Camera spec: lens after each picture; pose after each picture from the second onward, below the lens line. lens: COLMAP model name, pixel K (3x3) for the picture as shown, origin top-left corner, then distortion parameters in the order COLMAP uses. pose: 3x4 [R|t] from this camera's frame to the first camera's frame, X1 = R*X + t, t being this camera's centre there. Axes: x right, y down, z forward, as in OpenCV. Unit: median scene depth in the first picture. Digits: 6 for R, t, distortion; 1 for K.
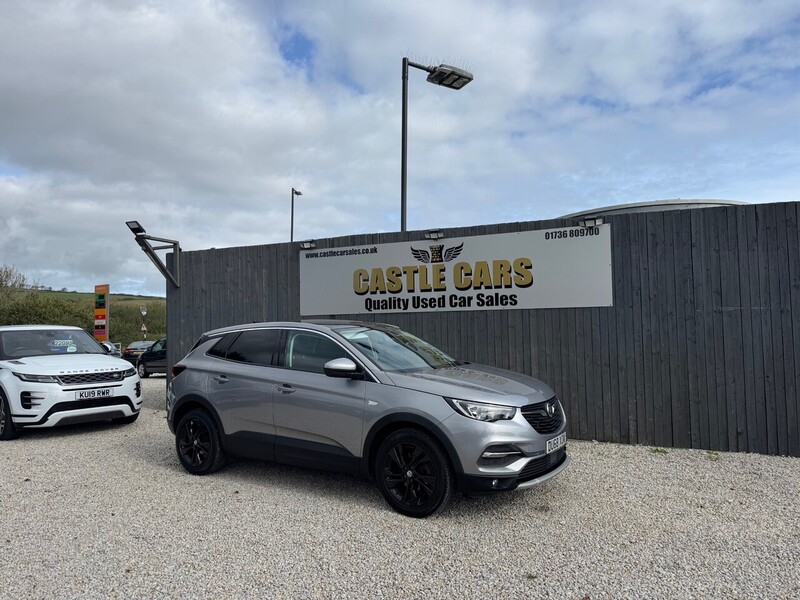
lens RADIAL K [[568.3, 0, 398.3], [0, 568.3, 302.0], [0, 0, 1]] dist [0.085648, -0.122973]
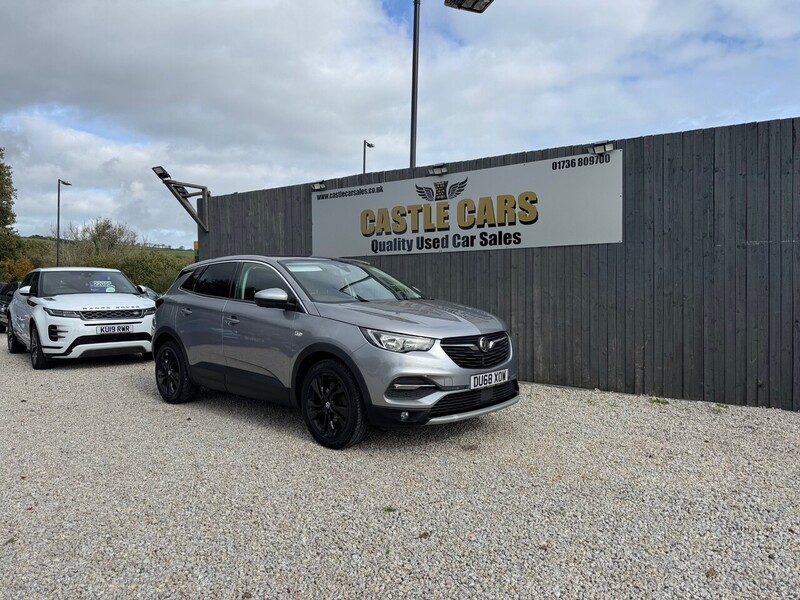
lens RADIAL K [[567.3, 0, 397.7], [0, 567.3, 300.3], [0, 0, 1]] dist [0.079324, -0.108841]
pose [[0.985370, 0.011609, -0.170034, 0.164114], [0.000276, 0.997567, 0.069709, 0.031563], [0.170430, -0.068736, 0.982970, 0.048709]]
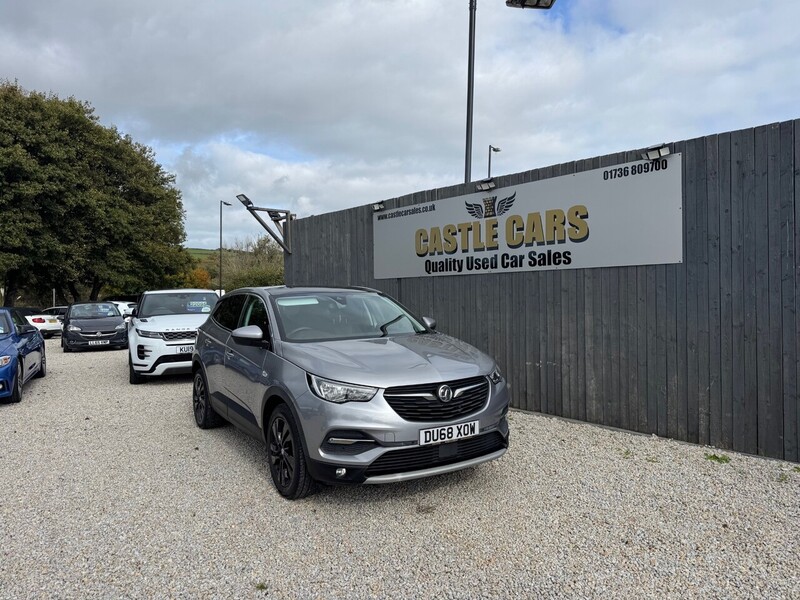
lens RADIAL K [[568.5, 0, 400.6], [0, 568.5, 299.1], [0, 0, 1]] dist [0.062015, -0.076045]
pose [[0.908505, 0.004670, -0.417848, 0.319173], [0.021344, 0.998114, 0.057563, 0.003200], [0.417329, -0.061215, 0.906691, 0.141754]]
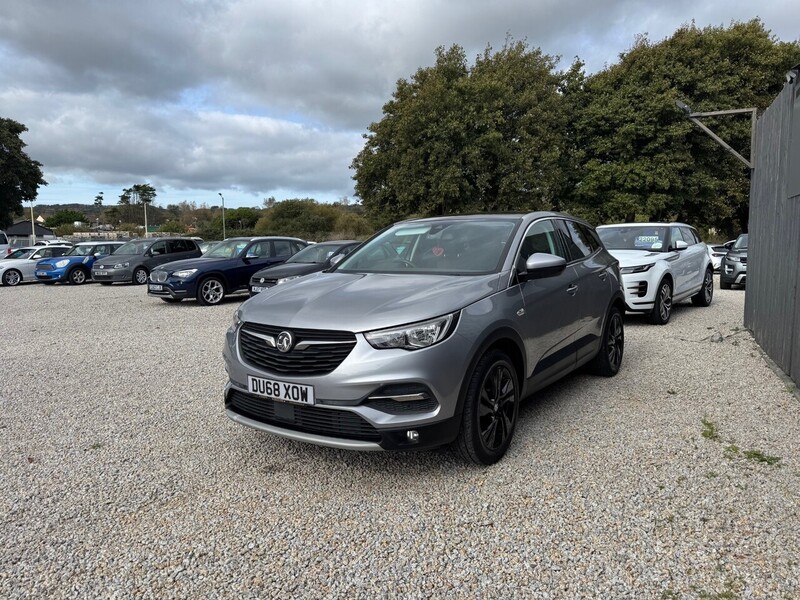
lens RADIAL K [[569.3, 0, 405.1], [0, 569.3, 293.6], [0, 0, 1]] dist [0.070208, -0.094589]
pose [[-0.015924, 0.104779, -0.994368, 0.530287], [0.053697, 0.993149, 0.103791, 0.043119], [0.998430, -0.051742, -0.021441, 0.676463]]
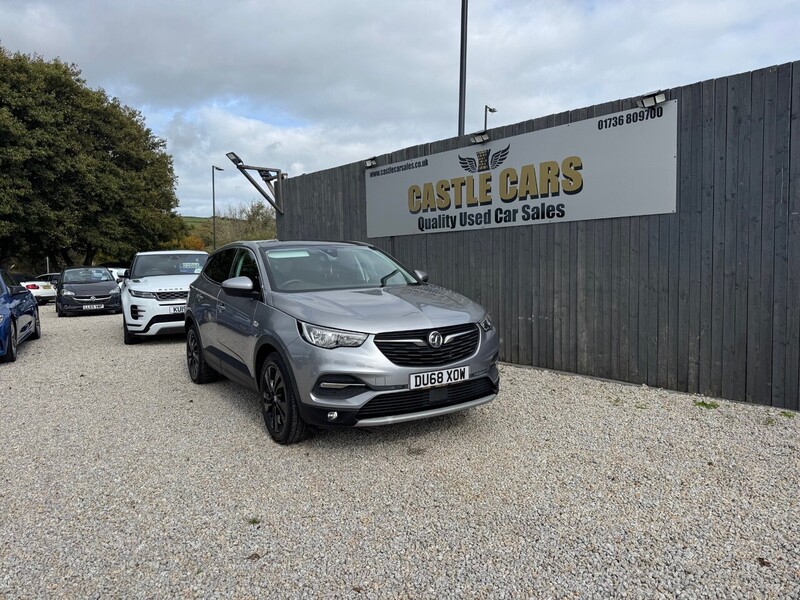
lens RADIAL K [[568.7, 0, 399.7], [0, 568.7, 300.7], [0, 0, 1]] dist [0.067901, -0.089603]
pose [[0.910562, 0.022545, -0.412758, 0.323661], [0.028356, 0.992753, 0.116778, 0.021427], [0.412400, -0.118038, 0.903324, 0.144050]]
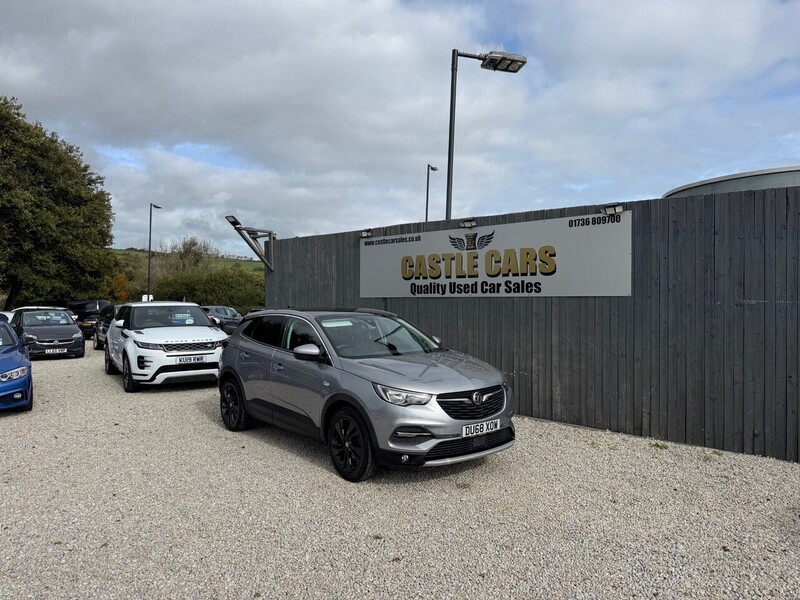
lens RADIAL K [[568.3, 0, 398.3], [0, 568.3, 302.0], [0, 0, 1]] dist [0.085648, -0.122973]
pose [[0.956389, 0.016852, -0.291610, 0.253509], [-0.001046, 0.998526, 0.054274, -0.031693], [0.292095, -0.051603, 0.954996, -0.043428]]
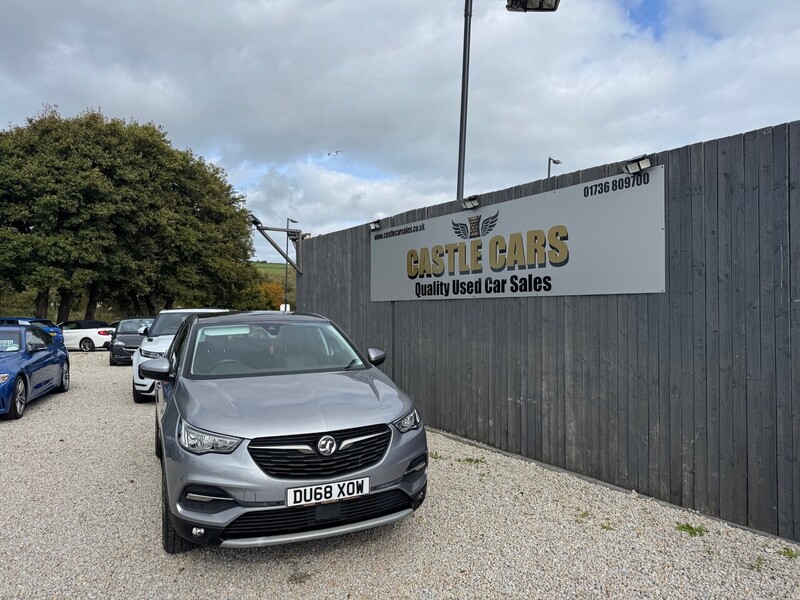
lens RADIAL K [[565.4, 0, 402.1], [0, 565.4, 301.3], [0, 0, 1]] dist [0.075236, -0.101161]
pose [[0.846040, 0.004457, -0.533101, 0.422329], [0.016326, 0.999279, 0.034264, -0.008644], [0.532869, -0.037693, 0.845358, 0.266903]]
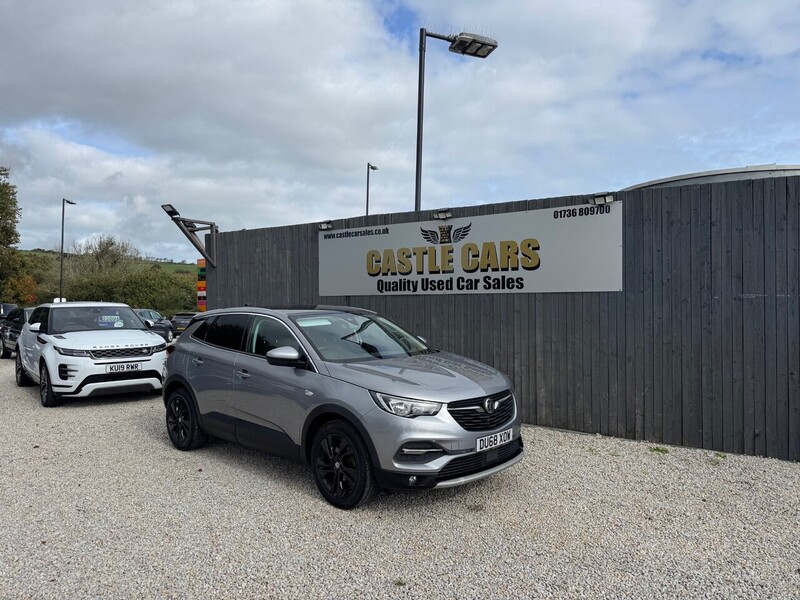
lens RADIAL K [[567.3, 0, 401.9], [0, 567.3, 303.8], [0, 0, 1]] dist [0.077928, -0.107772]
pose [[0.986085, 0.011595, -0.165835, 0.160724], [-0.003105, 0.998675, 0.051364, -0.016862], [0.166210, -0.050134, 0.984815, 0.031577]]
